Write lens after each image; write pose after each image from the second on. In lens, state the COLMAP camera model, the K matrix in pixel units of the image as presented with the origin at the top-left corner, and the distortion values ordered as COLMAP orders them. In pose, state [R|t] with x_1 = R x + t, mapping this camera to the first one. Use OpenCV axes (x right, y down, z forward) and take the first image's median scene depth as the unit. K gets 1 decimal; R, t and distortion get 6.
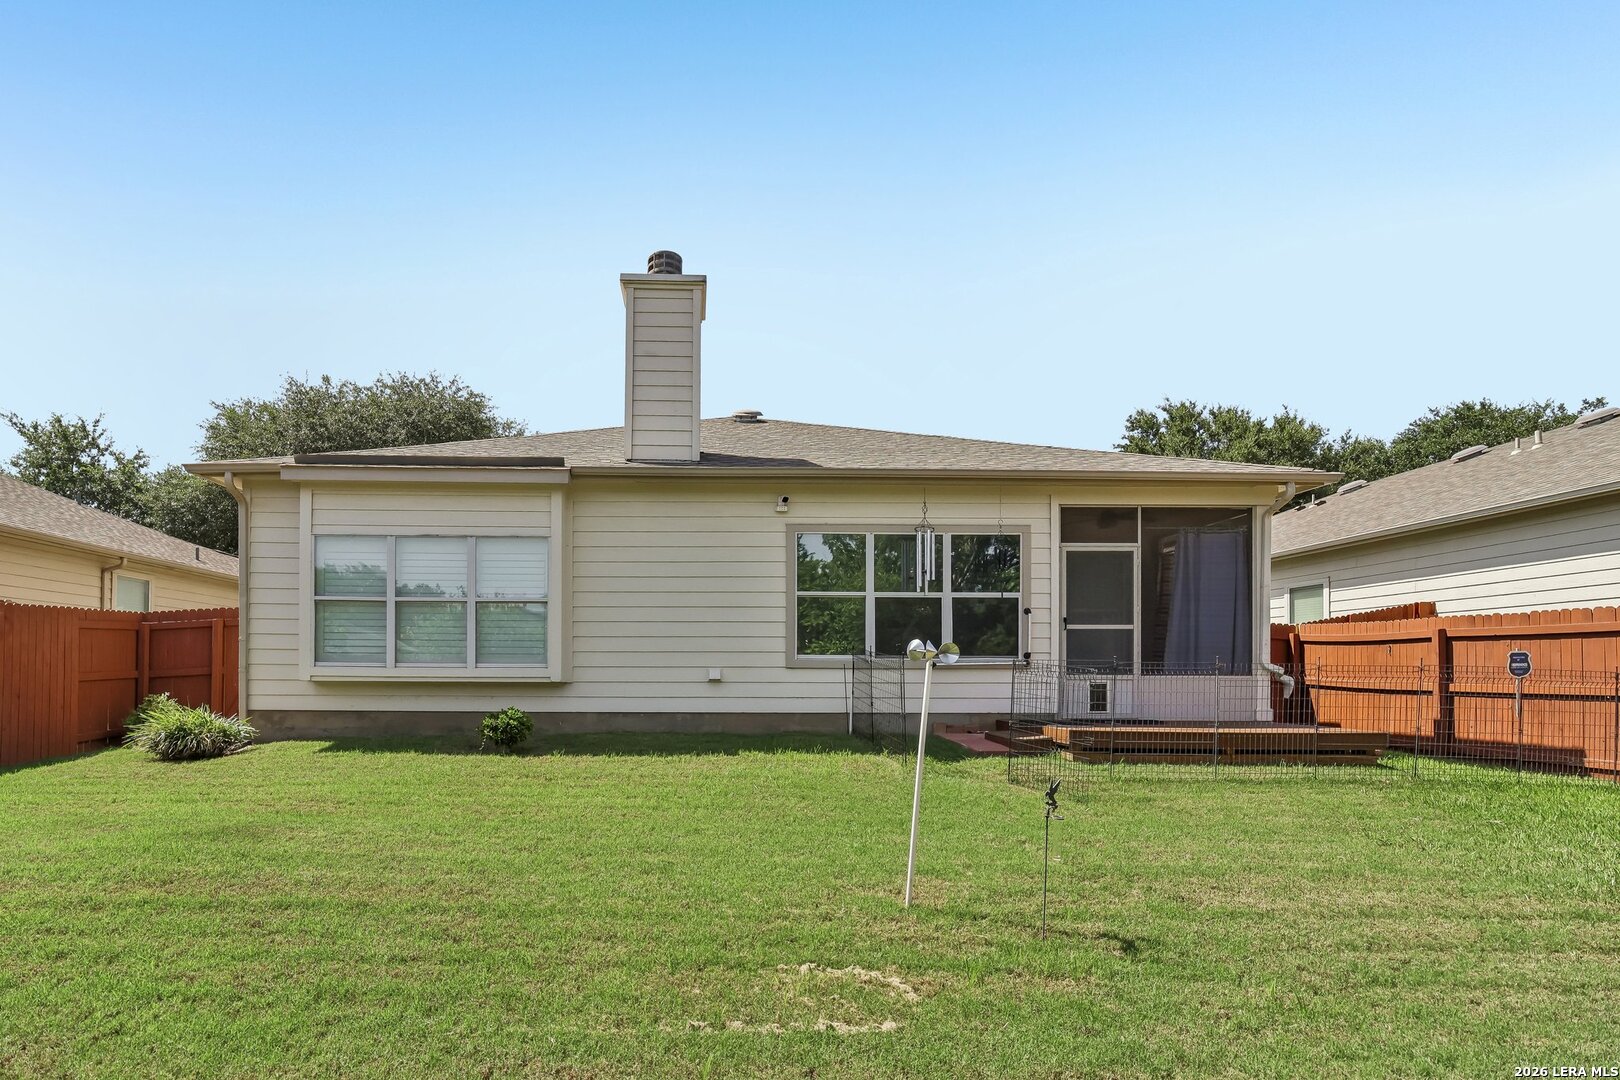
lens RADIAL K [[803.9, 0, 792.1], [0, 803.9, 662.9], [0, 0, 1]] dist [0.004483, 0.000721]
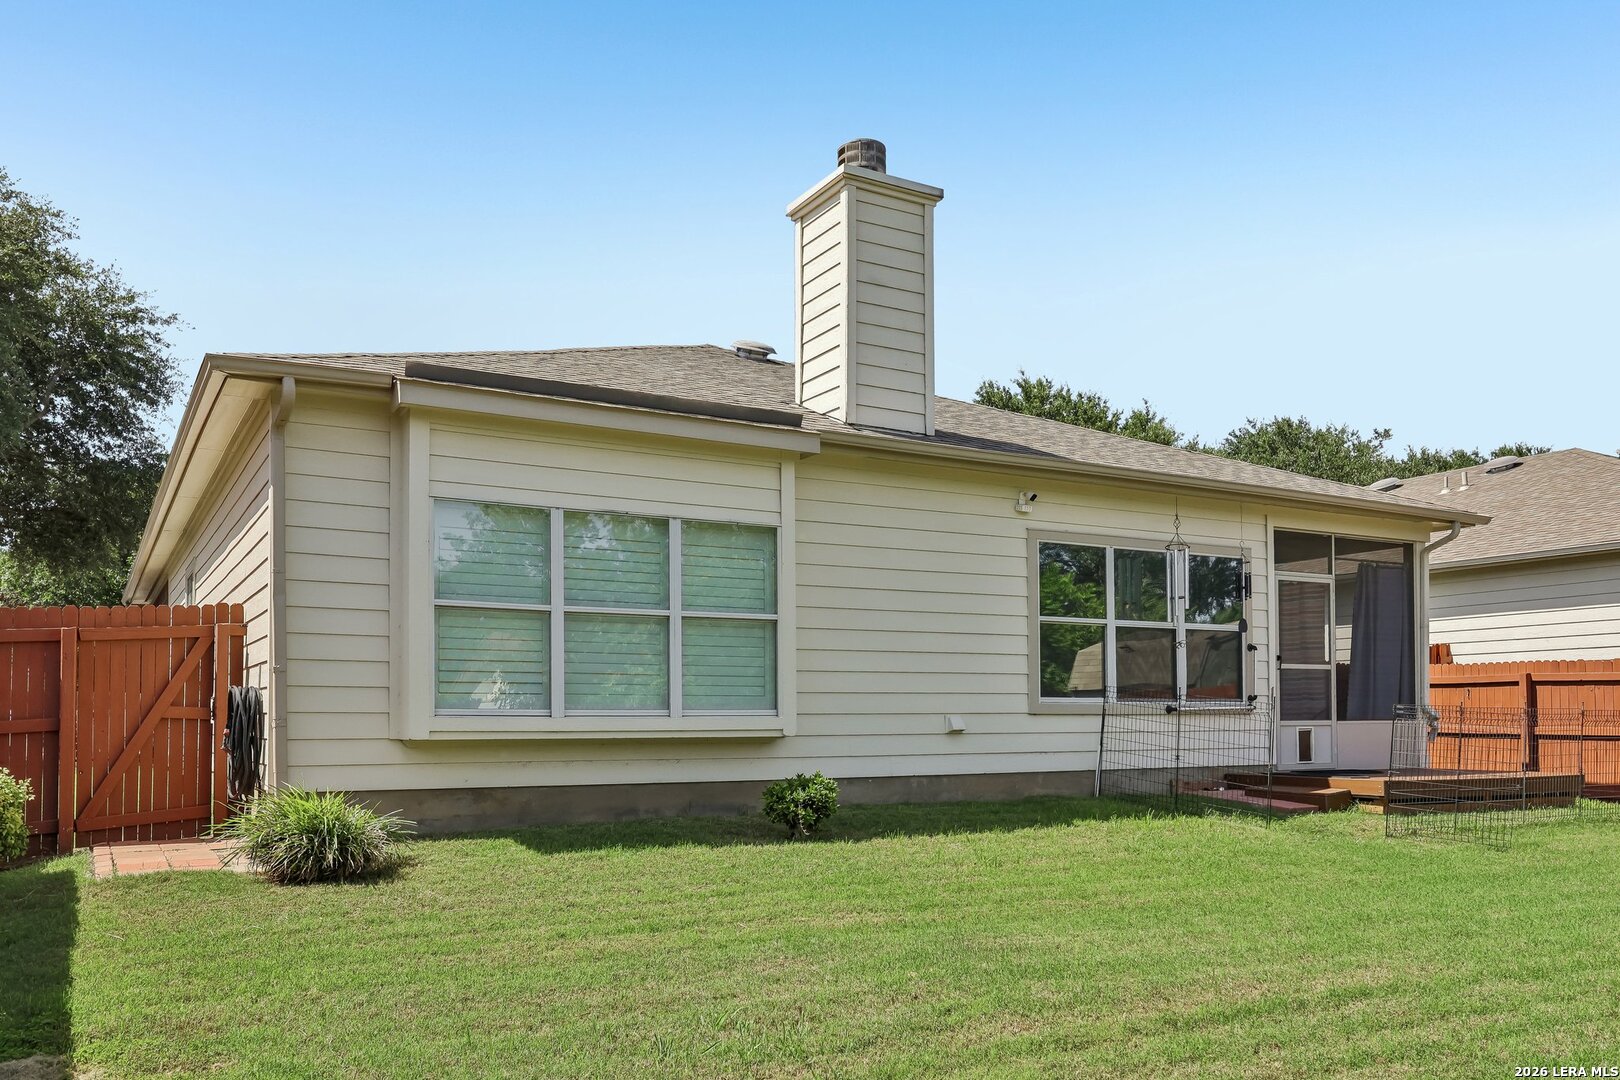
lens RADIAL K [[1289.4, 0, 769.7], [0, 1289.4, 698.4], [0, 0, 1]] dist [0.001696, 0.003517]
pose [[0.878900, 0.001817, 0.477003, -0.820736], [0.001768, 0.999973, -0.007066, -0.000843], [-0.477003, 0.007054, 0.878873, 0.027888]]
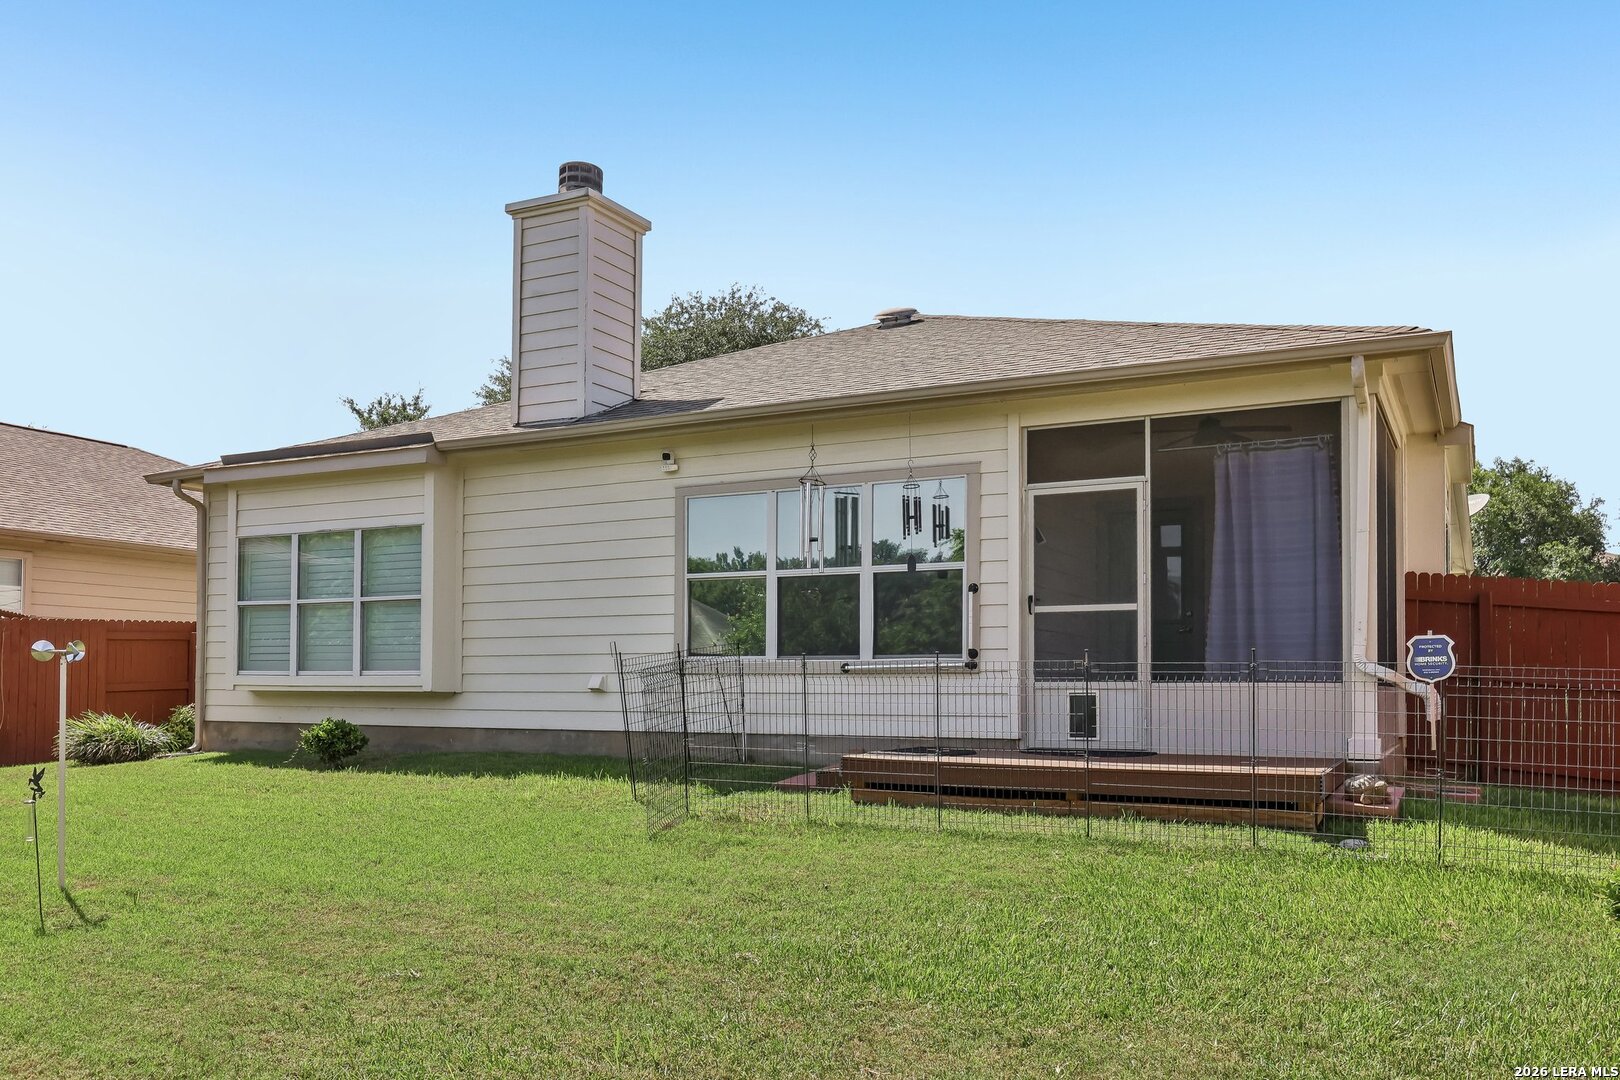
lens RADIAL K [[1266.9, 0, 810.8], [0, 1266.9, 654.1], [0, 0, 1]] dist [-0.003941, -0.000388]
pose [[0.884620, -0.013177, -0.466127, 0.664707], [0.006188, 0.999844, -0.016522, 0.008096], [0.466272, 0.011732, 0.884563, -0.012290]]
